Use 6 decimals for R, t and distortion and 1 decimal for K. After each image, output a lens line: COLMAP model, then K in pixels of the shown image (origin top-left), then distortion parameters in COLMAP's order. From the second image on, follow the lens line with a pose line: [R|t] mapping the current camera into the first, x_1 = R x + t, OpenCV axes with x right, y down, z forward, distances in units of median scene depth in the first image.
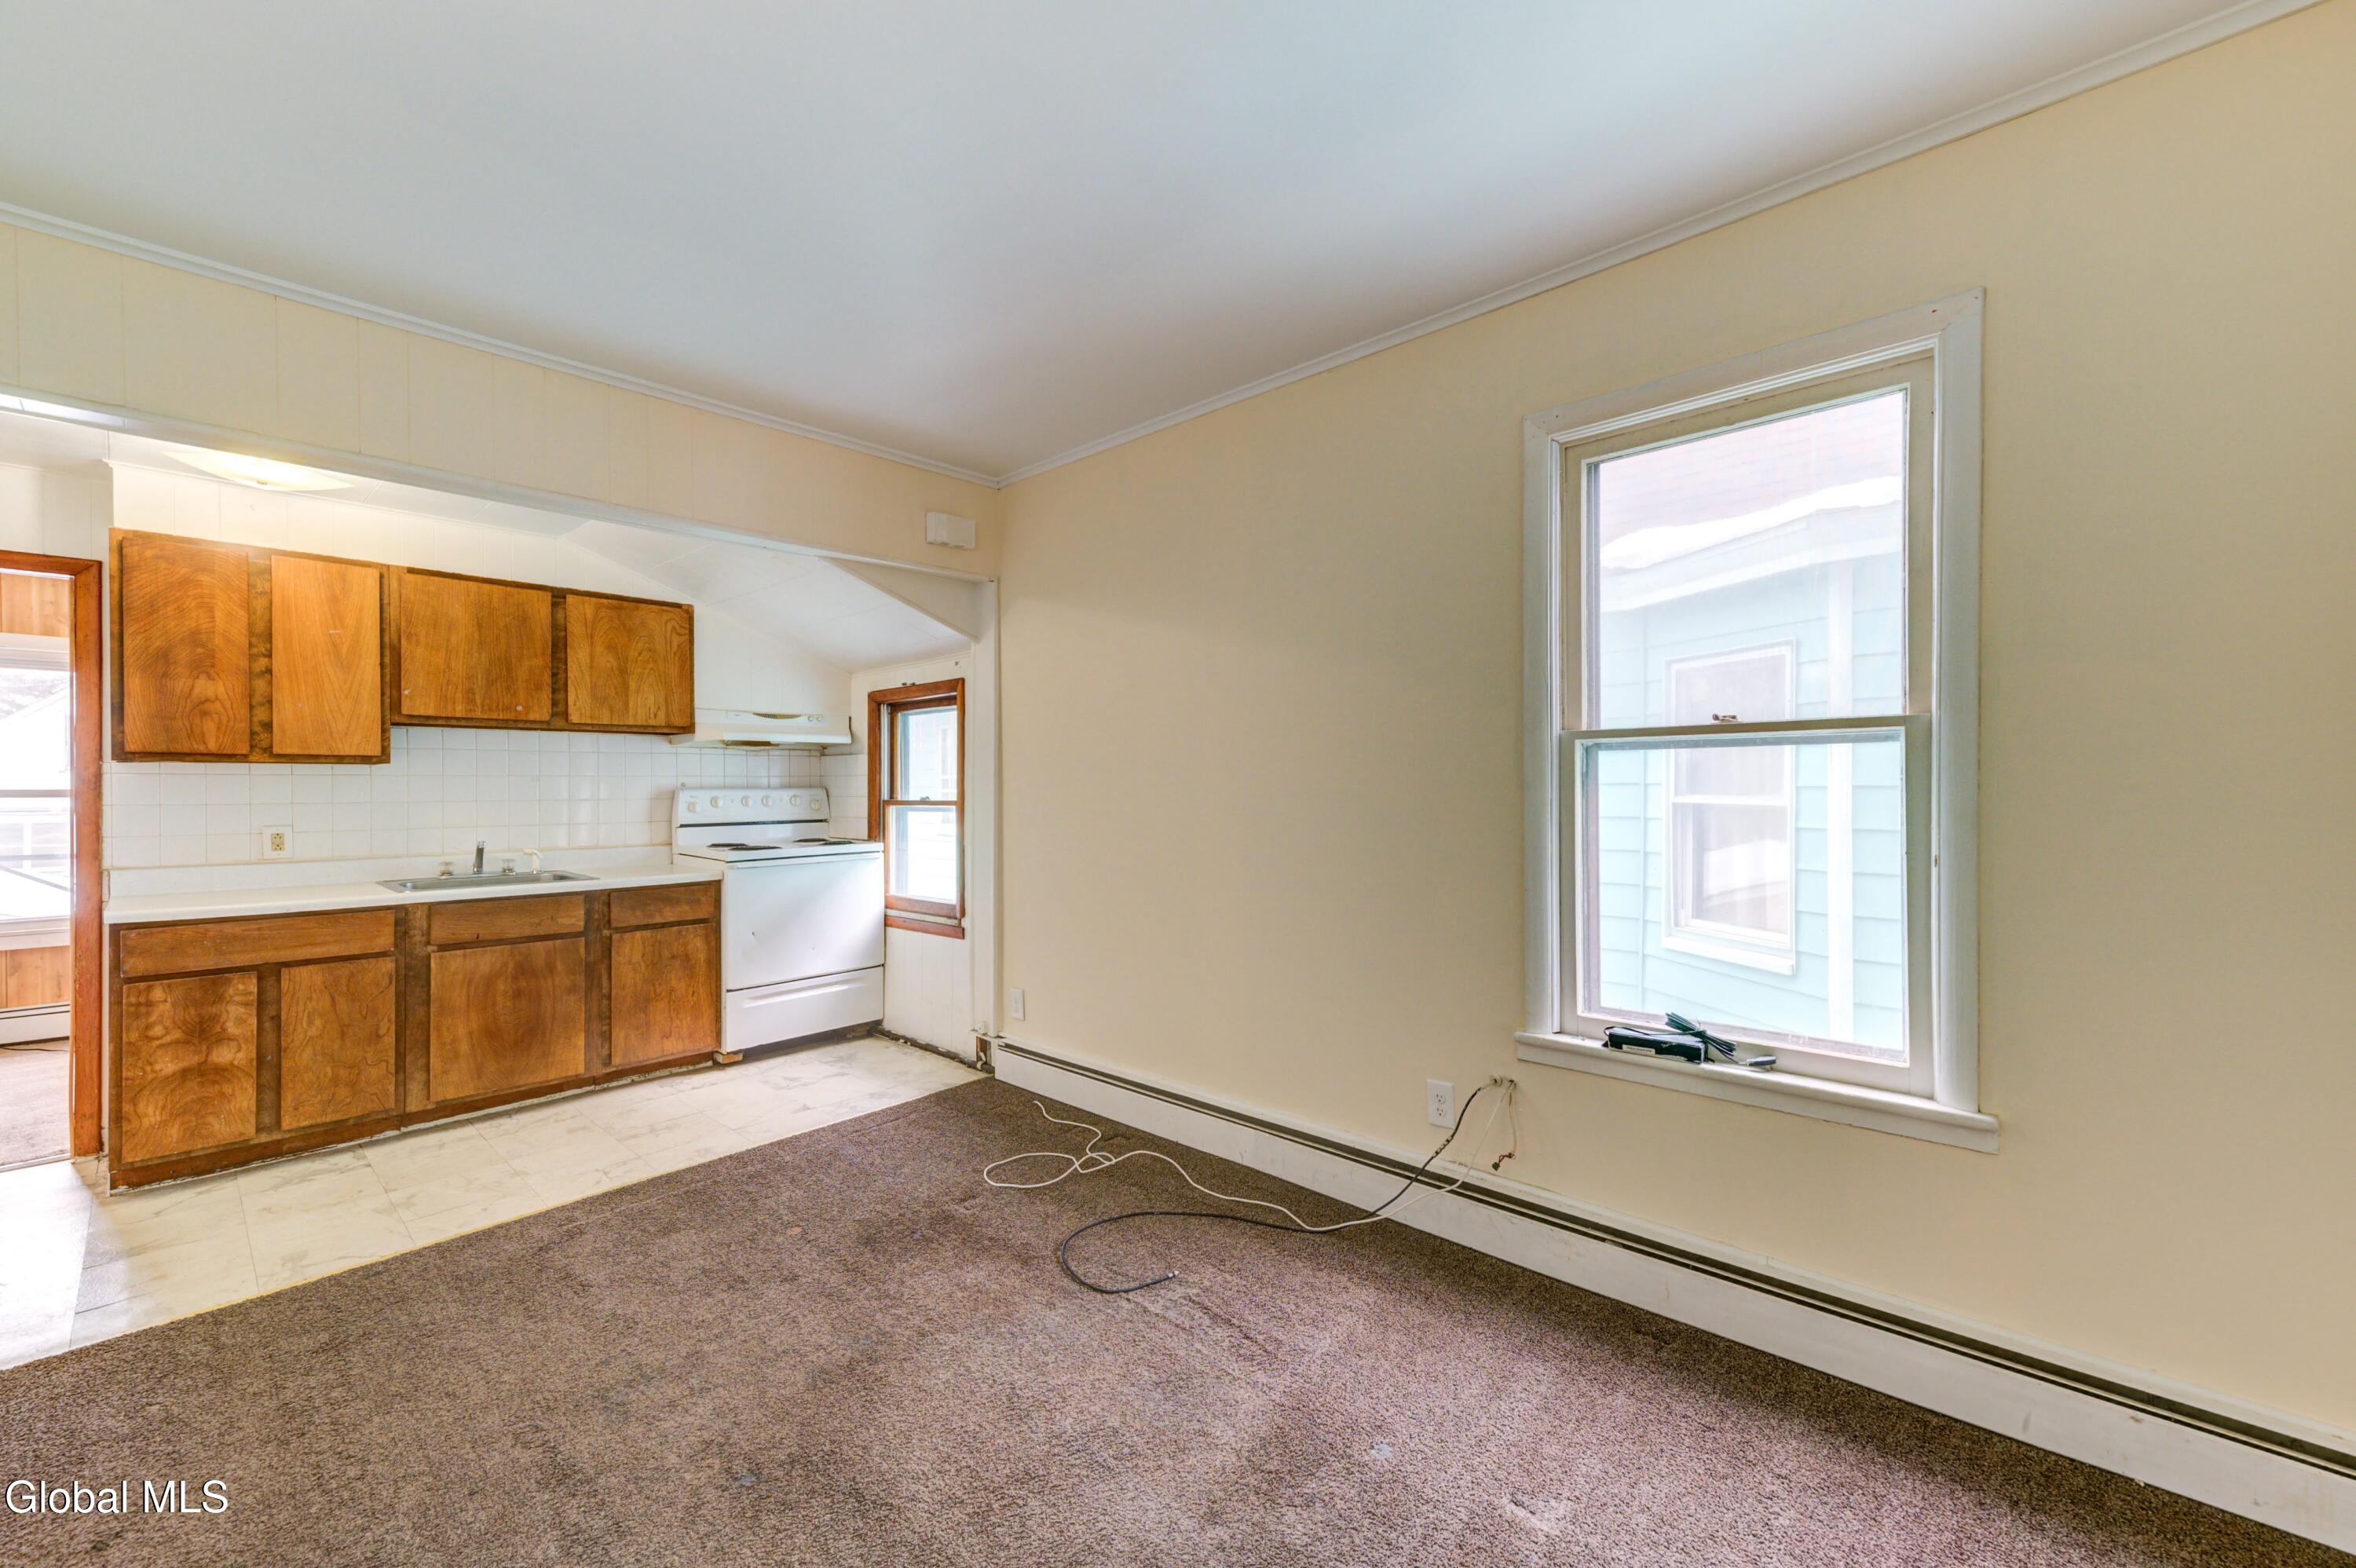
lens RADIAL K [[903.2, 0, 1183.4], [0, 903.2, 790.9], [0, 0, 1]] dist [0.019083, 0.000244]
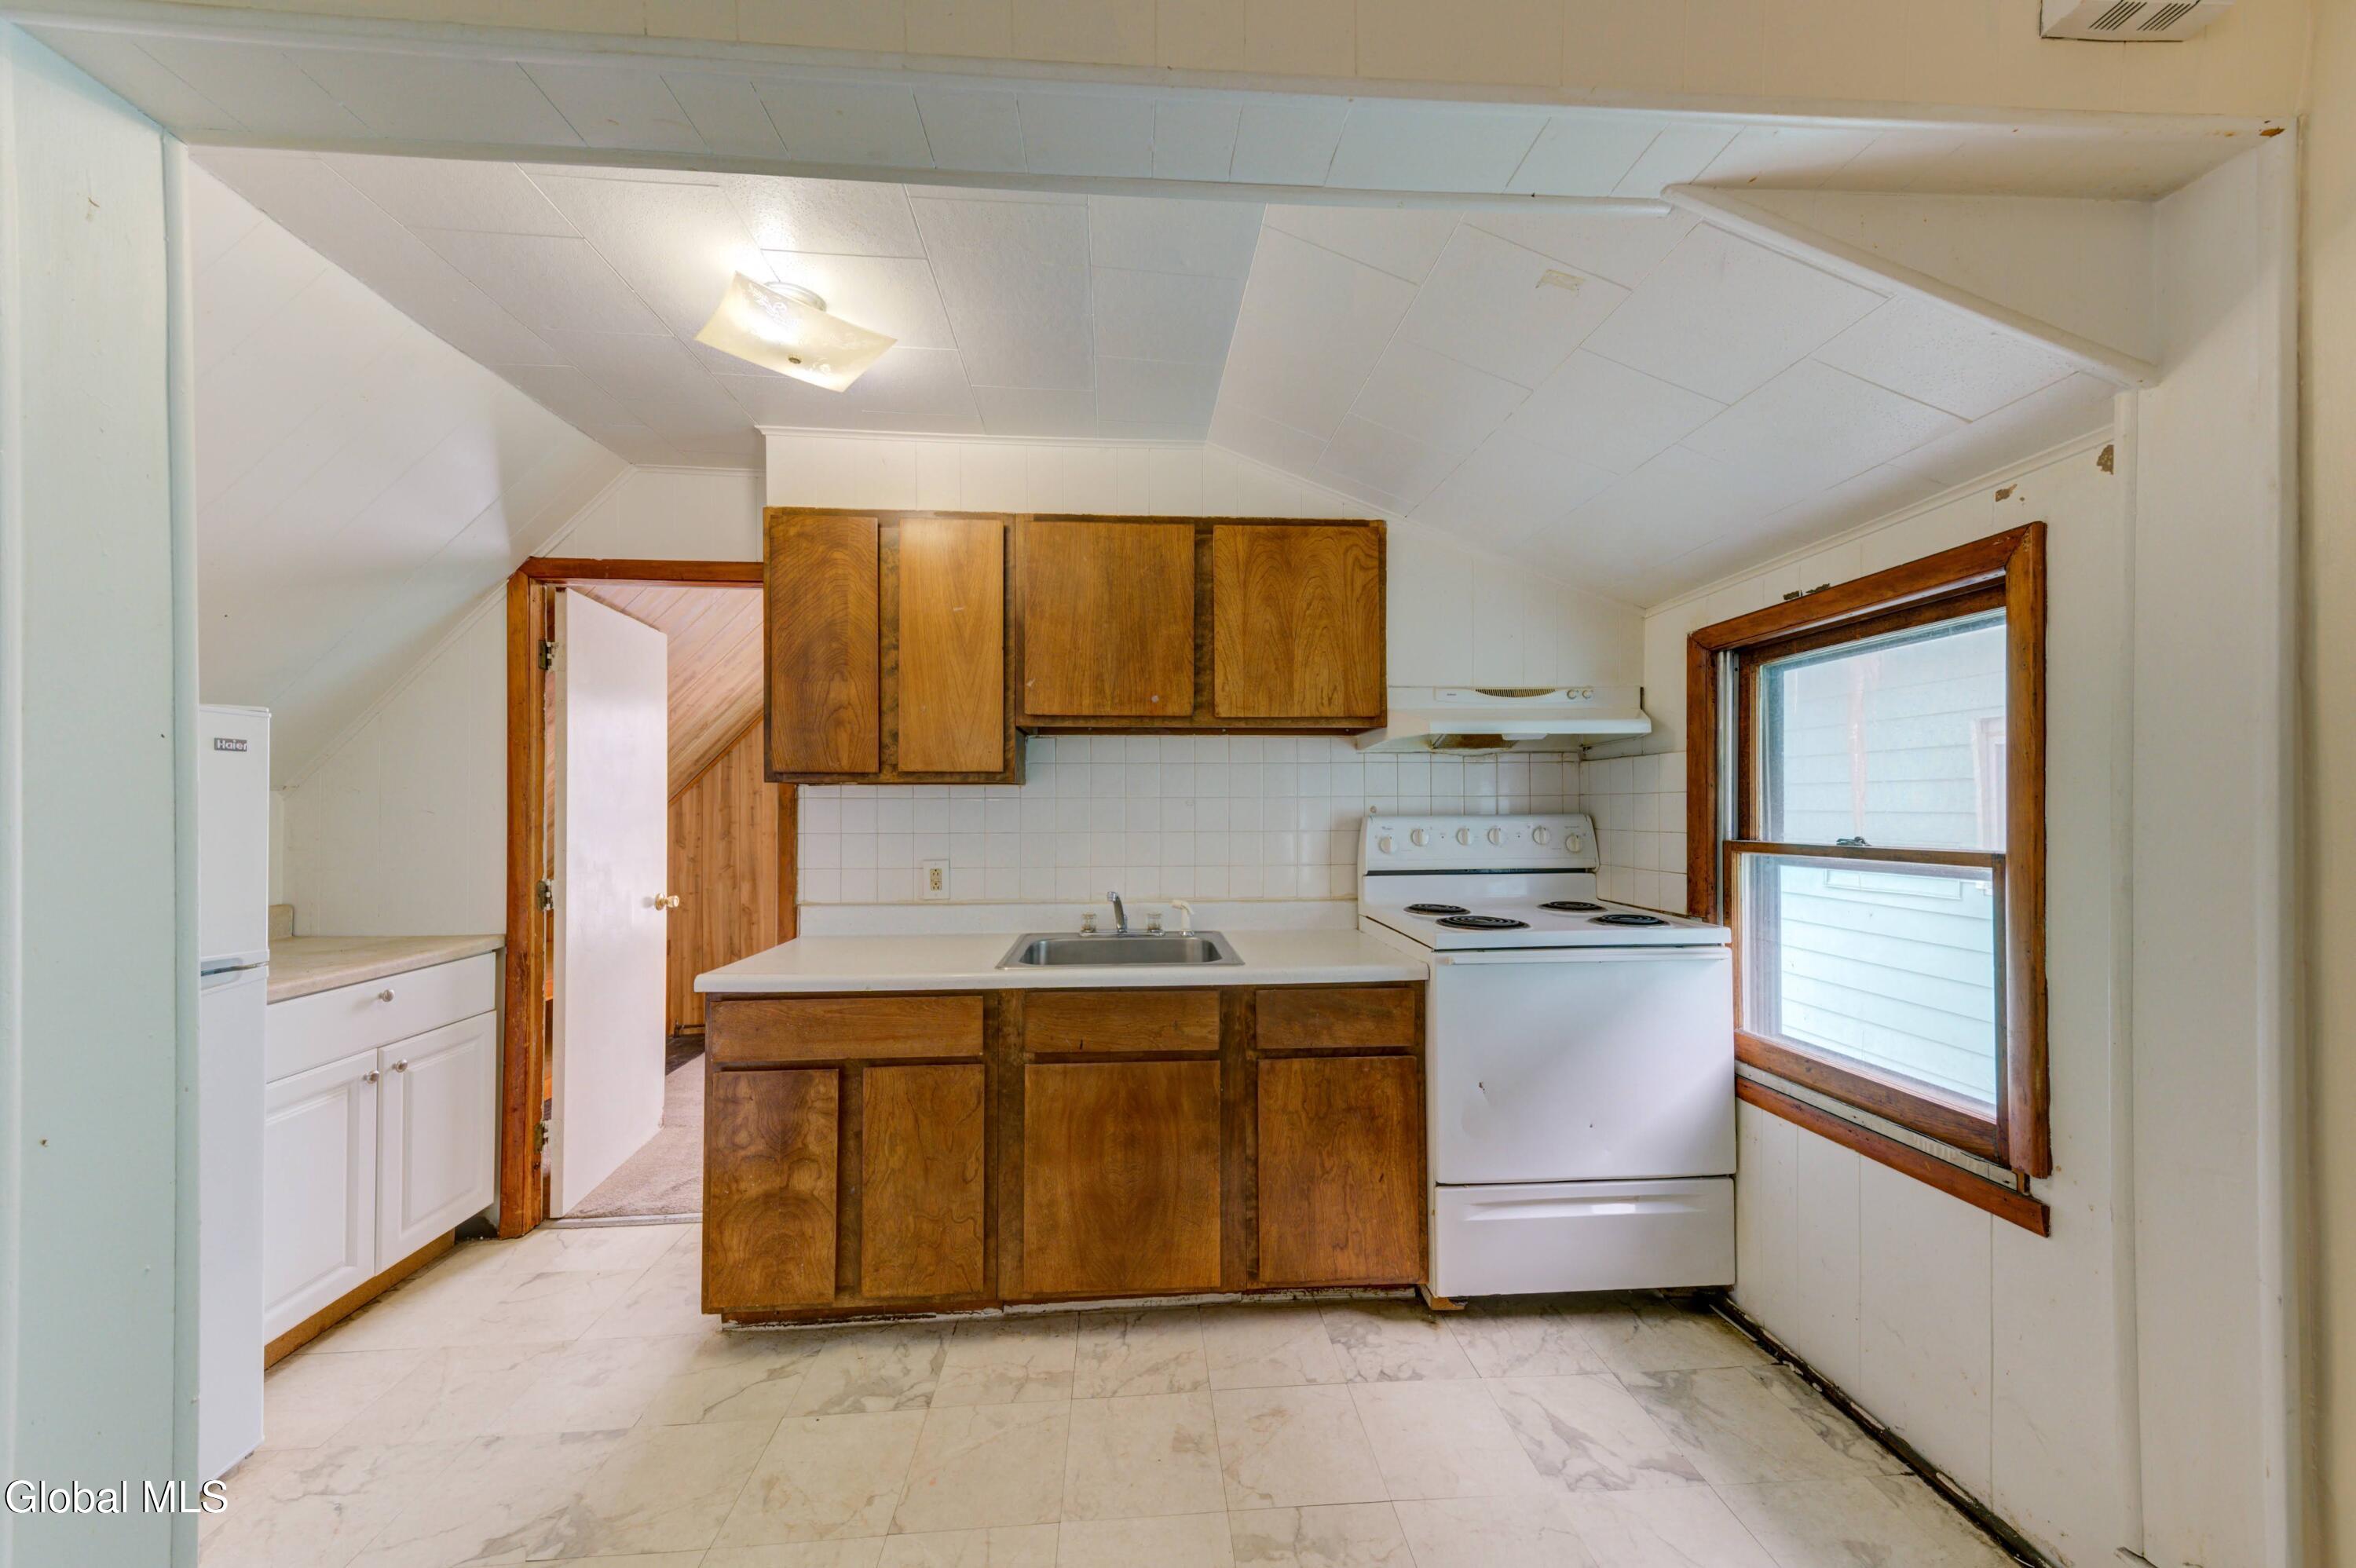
lens RADIAL K [[811.6, 0, 1170.7], [0, 811.6, 801.4], [0, 0, 1]] dist [0.010546, -0.000003]
pose [[0.715283, -0.004793, -0.698819, -0.293127], [-0.003733, 0.999936, -0.010679, -0.007299], [0.698825, 0.010247, 0.715219, 0.572948]]
